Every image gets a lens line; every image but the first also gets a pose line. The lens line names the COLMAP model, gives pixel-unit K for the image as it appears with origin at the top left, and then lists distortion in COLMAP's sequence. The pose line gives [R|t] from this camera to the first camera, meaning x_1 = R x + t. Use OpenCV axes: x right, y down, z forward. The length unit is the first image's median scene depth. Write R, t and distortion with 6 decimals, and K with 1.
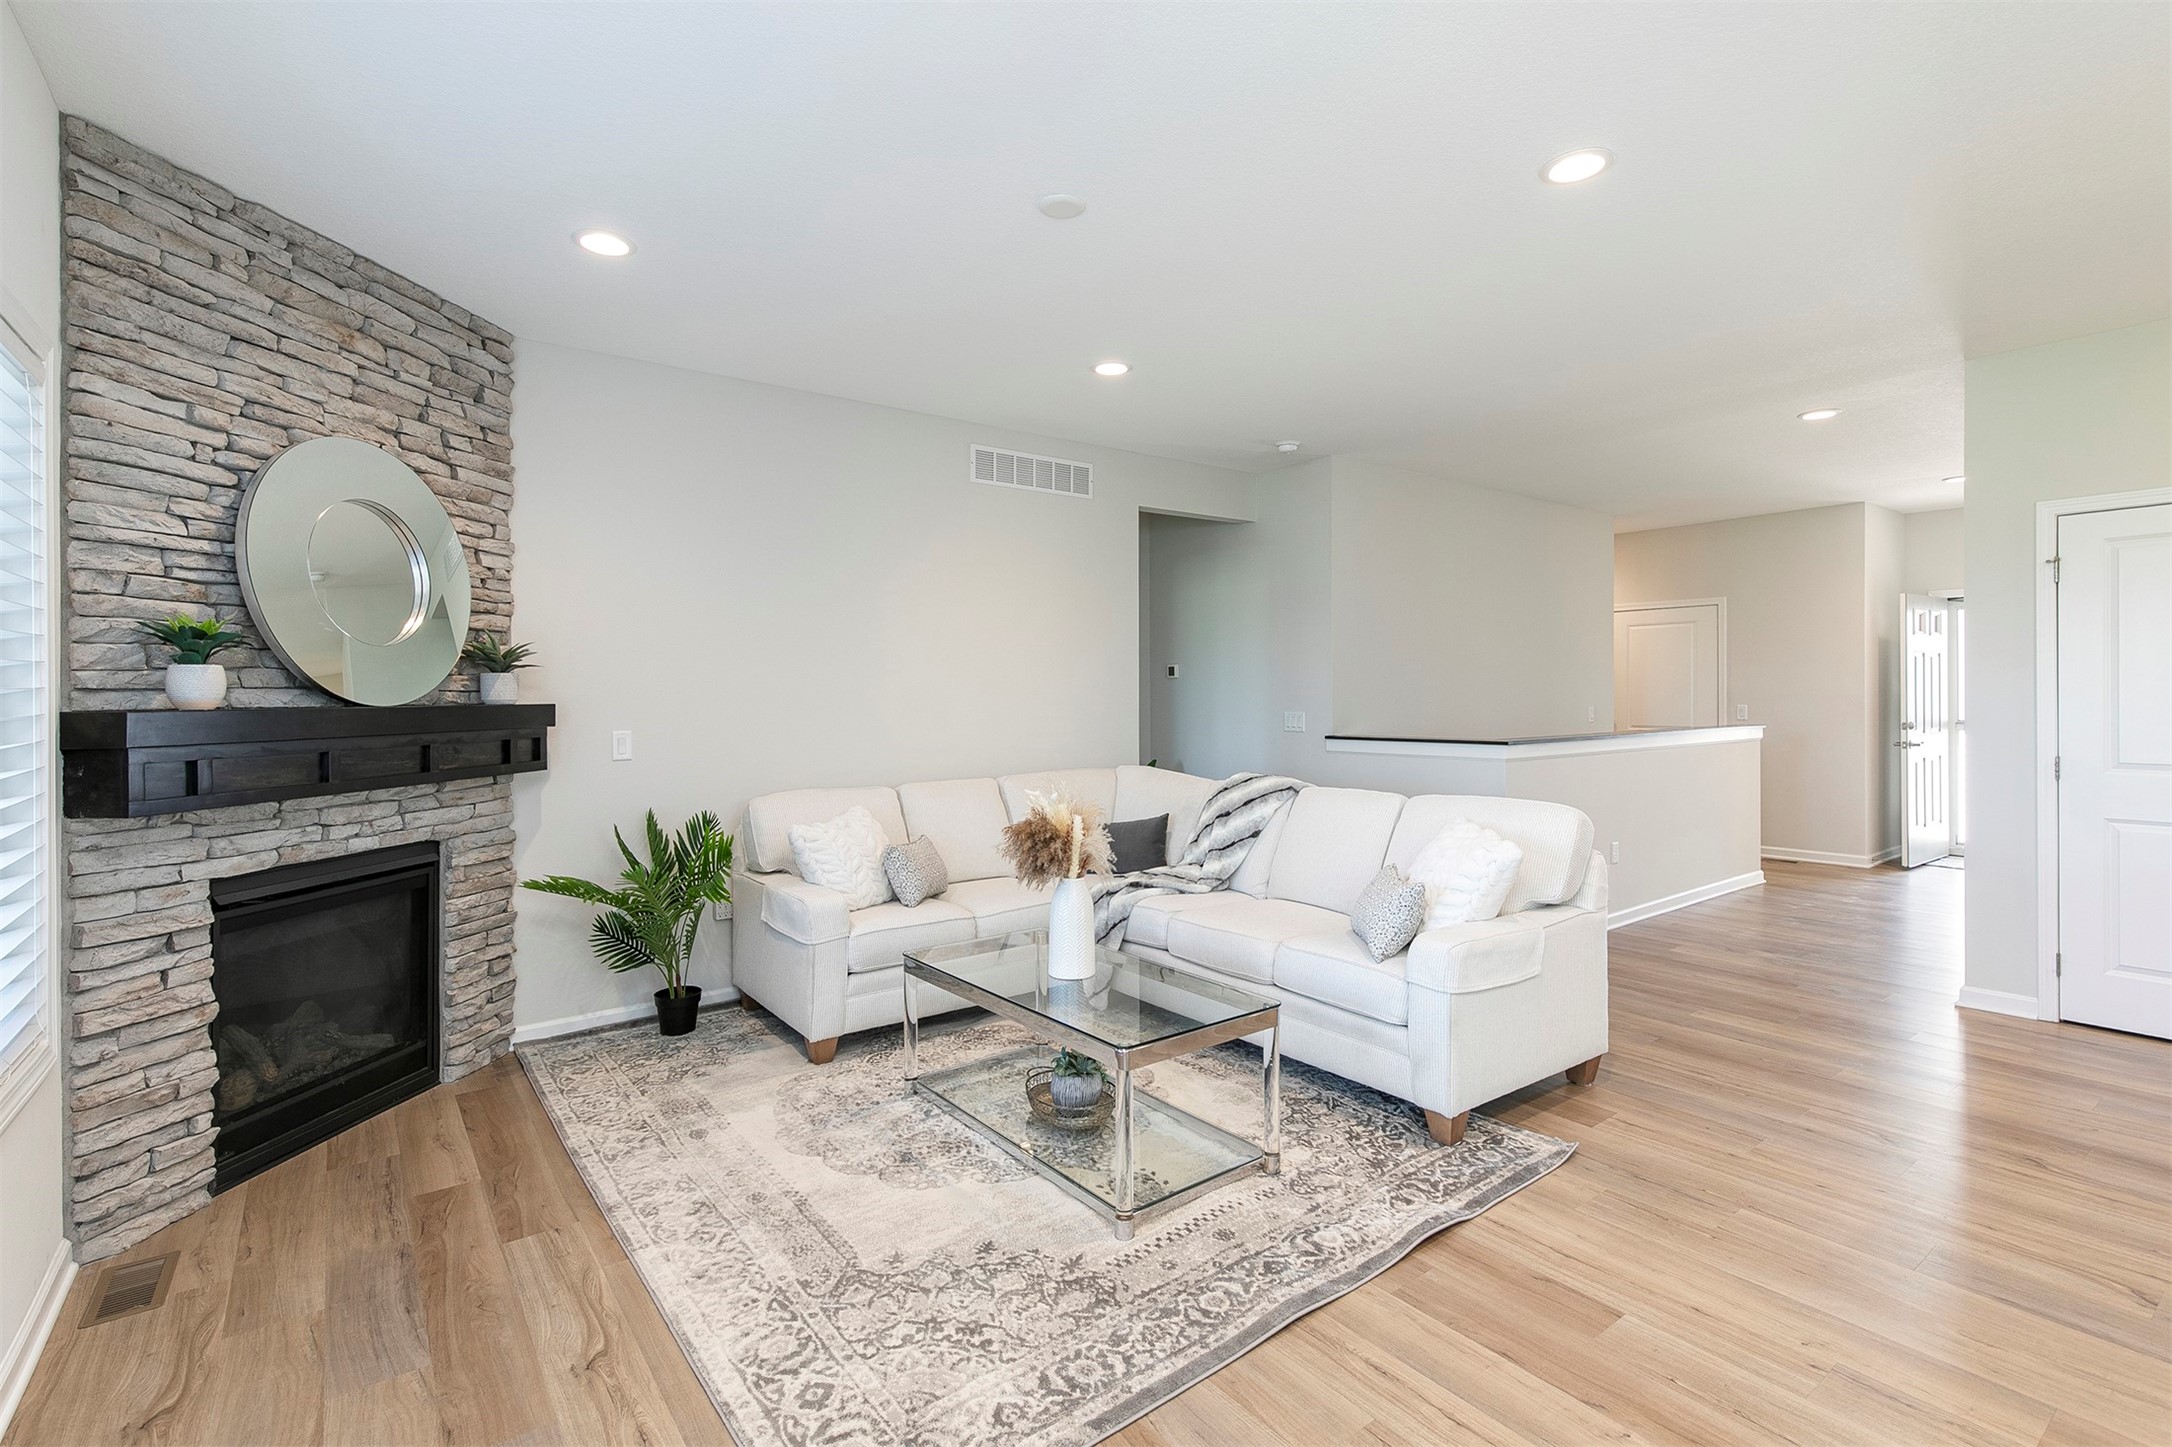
lens RADIAL K [[971.7, 0, 1101.1], [0, 971.7, 698.5], [0, 0, 1]] dist [0.014590, -0.000124]
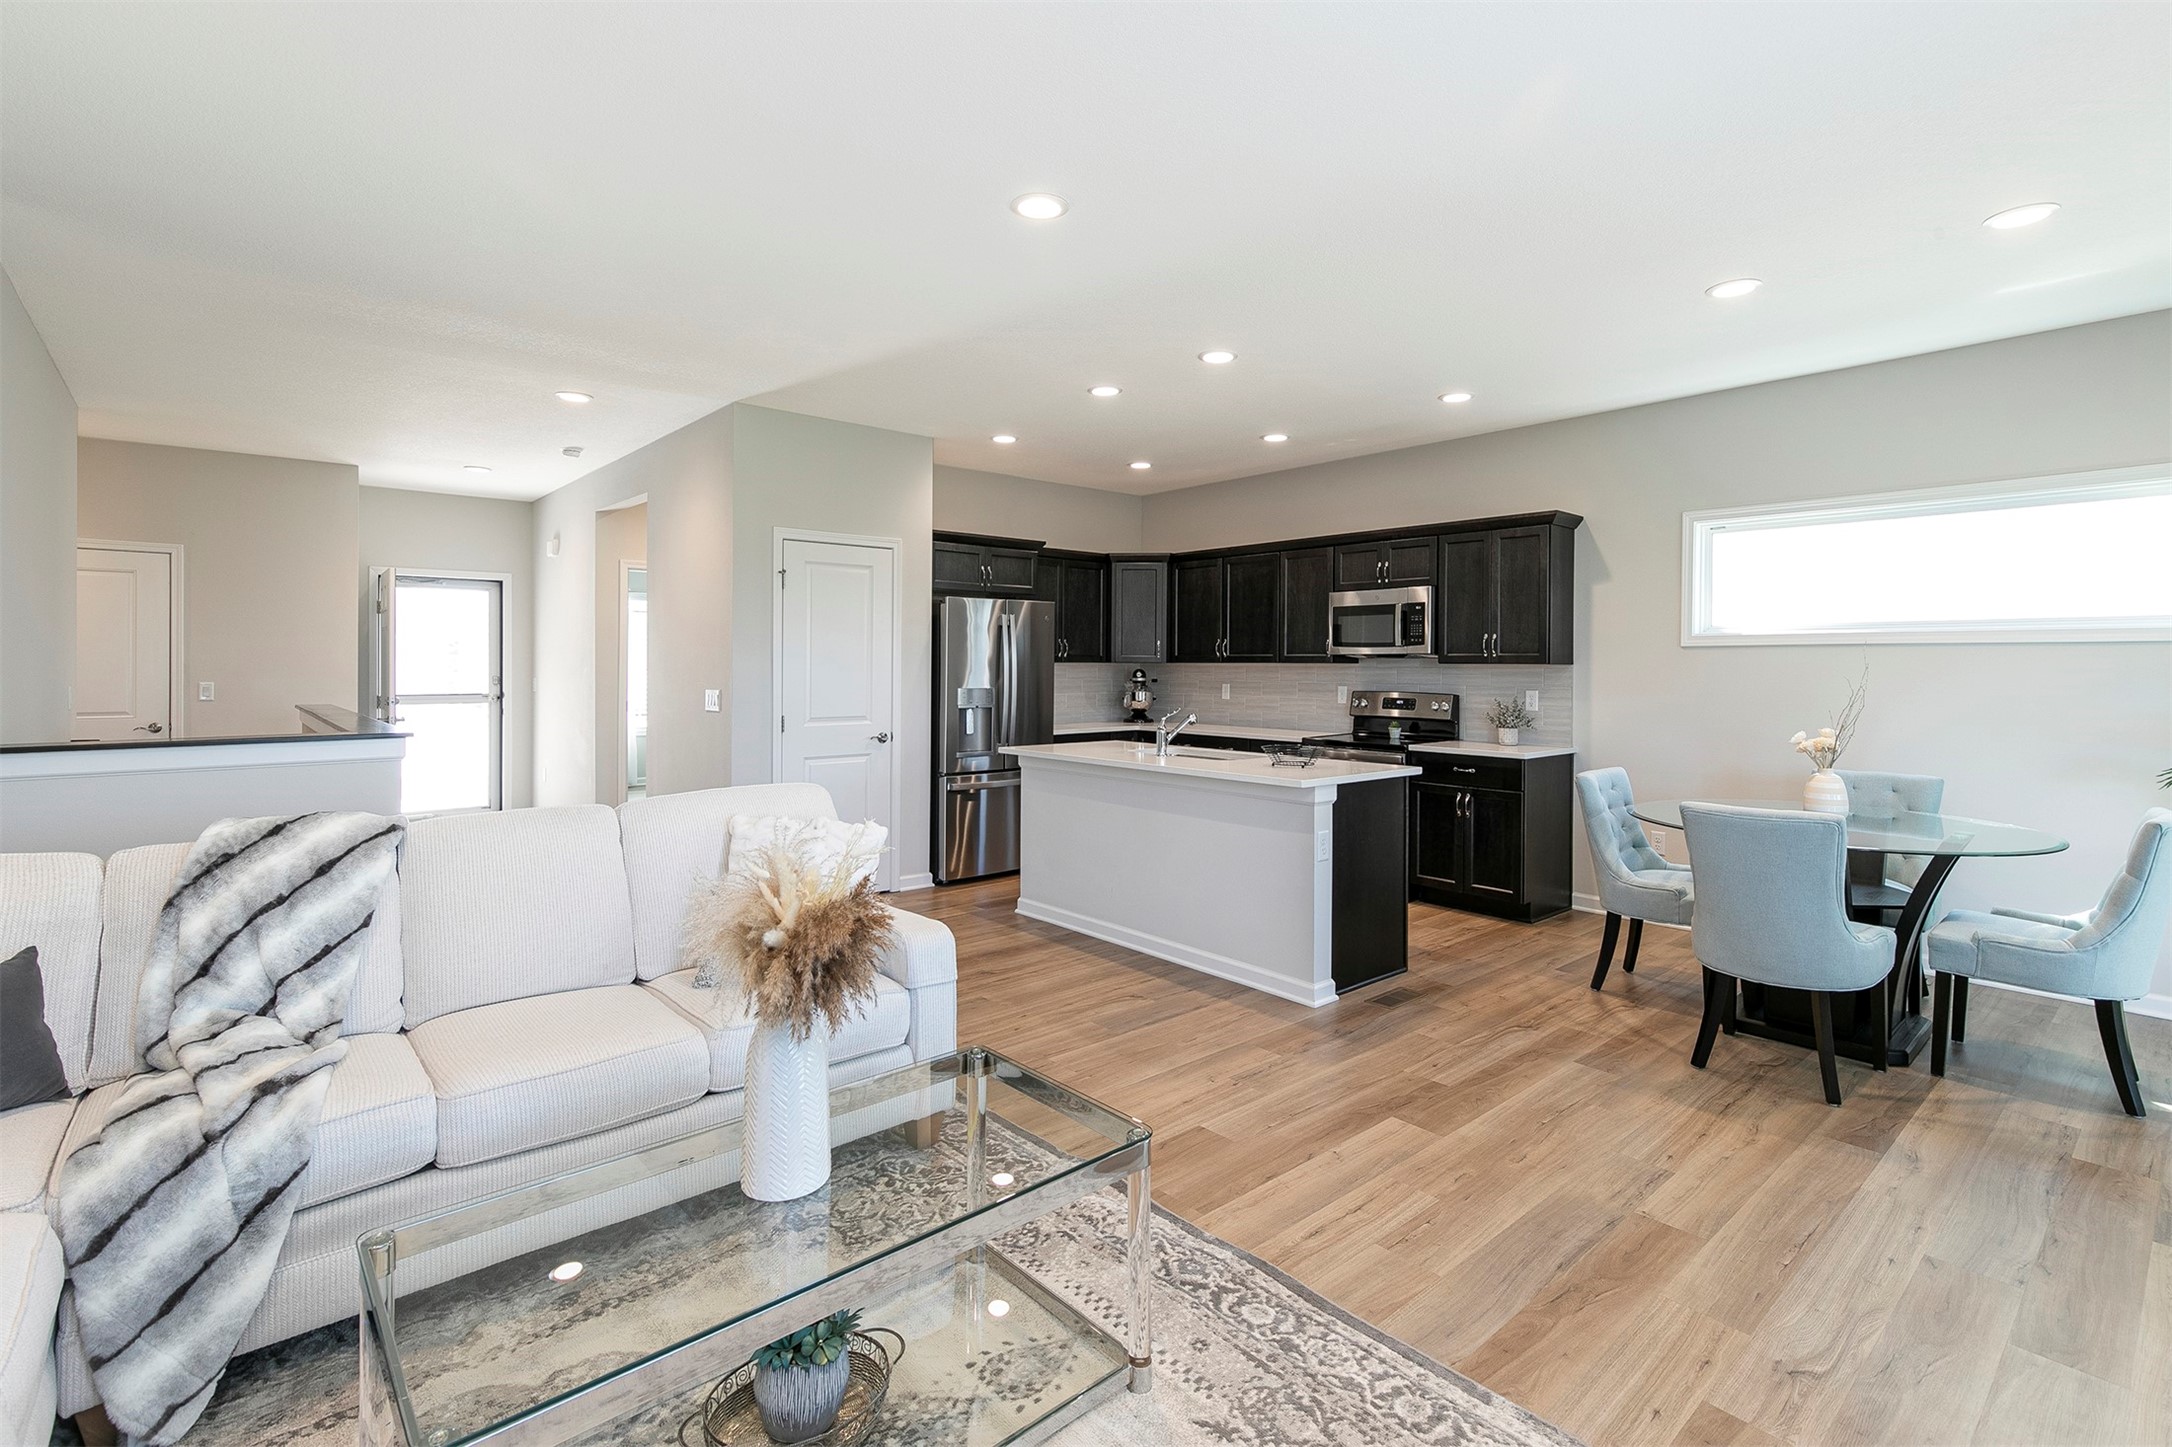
lens RADIAL K [[1022.1, 0, 1082.7], [0, 1022.1, 678.6], [0, 0, 1]] dist [0.016739, -0.000222]
pose [[-0.047963, -0.005488, 0.998834, -0.686902], [0.002789, 0.999980, 0.005629, 0.001023], [-0.998845, 0.003055, -0.047947, 0.969587]]
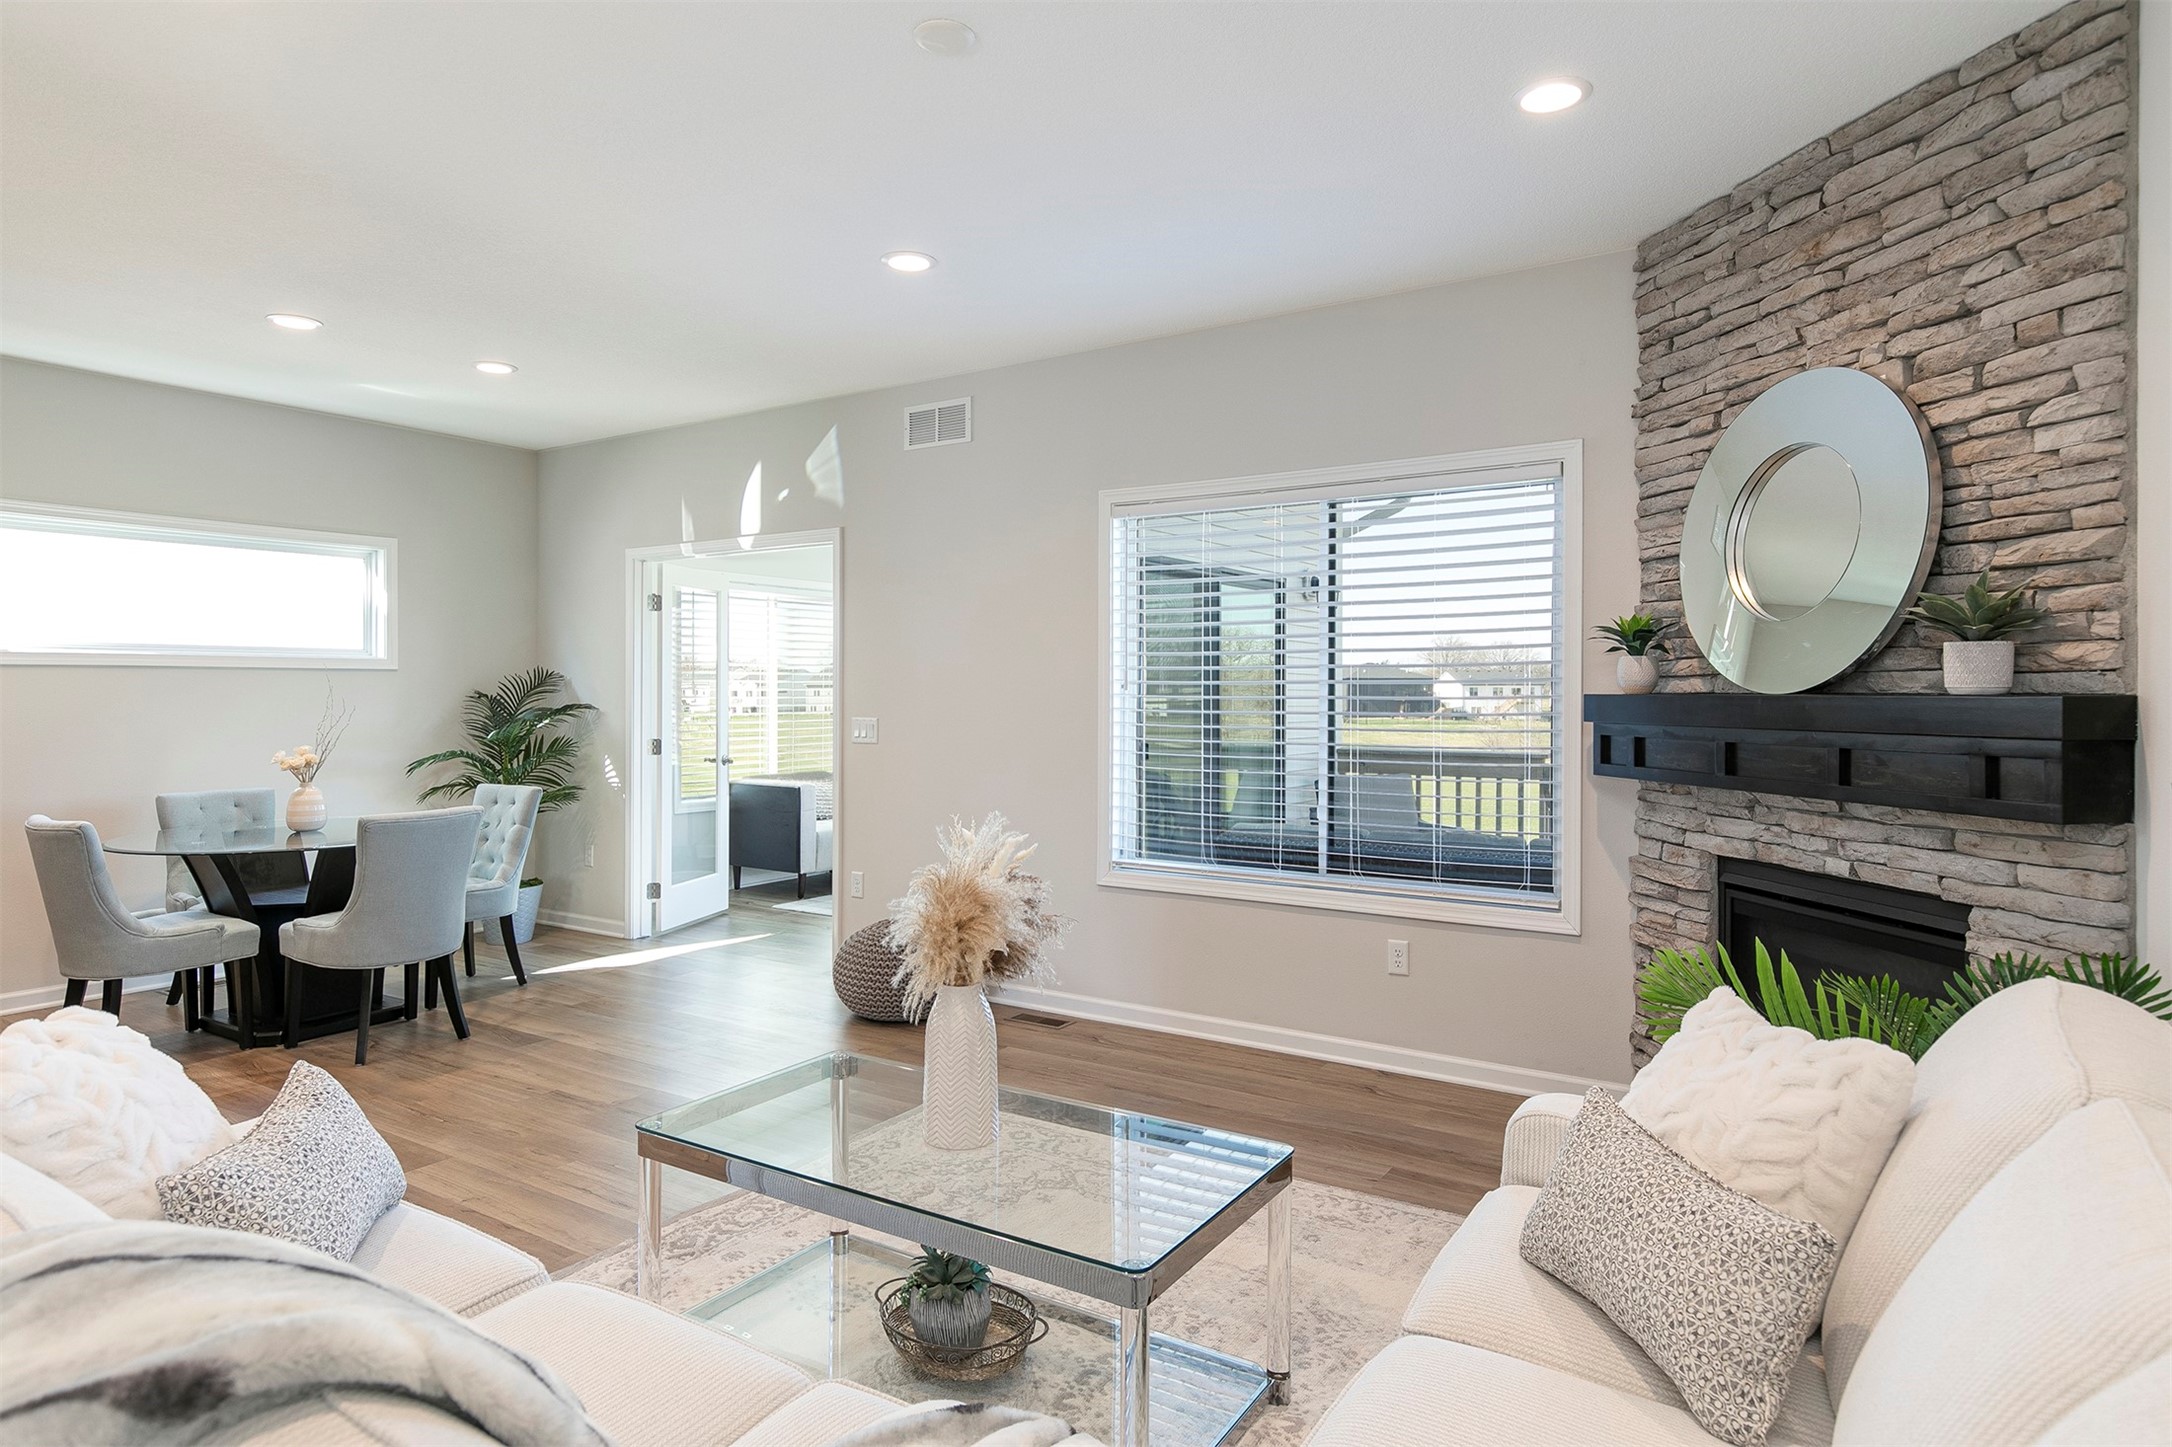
lens RADIAL K [[1225.5, 0, 1089.7], [0, 1225.5, 687.7], [0, 0, 1]] dist [0.059553, -0.033541]
pose [[-0.941761, 0.006344, -0.336224, 0.184838], [0.005811, 0.999980, 0.002592, -0.004283], [0.336234, 0.000487, -0.941778, 2.011585]]
